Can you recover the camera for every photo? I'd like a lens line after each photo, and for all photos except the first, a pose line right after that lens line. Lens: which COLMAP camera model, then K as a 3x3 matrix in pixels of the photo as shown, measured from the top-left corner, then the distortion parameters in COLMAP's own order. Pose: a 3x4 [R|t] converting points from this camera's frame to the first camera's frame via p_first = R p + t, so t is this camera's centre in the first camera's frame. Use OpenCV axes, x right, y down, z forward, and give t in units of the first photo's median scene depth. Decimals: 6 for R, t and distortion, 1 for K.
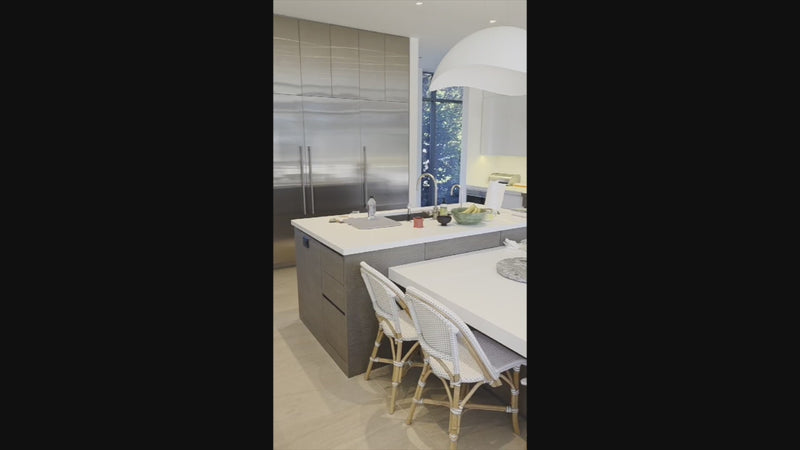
lens RADIAL K [[391.8, 0, 410.0], [0, 391.8, 223.9], [0, 0, 1]] dist [-0.001221, -0.000081]
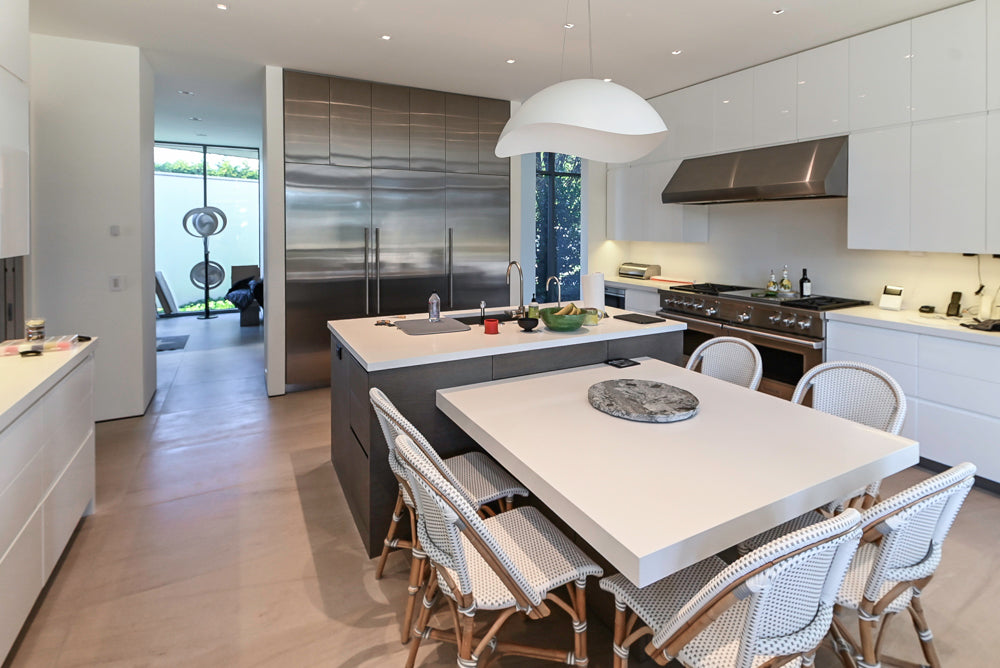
lens RADIAL K [[475.5, 0, 499.8], [0, 475.5, 234.1], [0, 0, 1]] dist [0.000251, -0.013989]
pose [[0.997170, -0.006078, -0.074927, 0.095976], [-0.008313, 0.981698, -0.190261, -0.005197], [0.074712, 0.190345, 0.978870, 0.087127]]
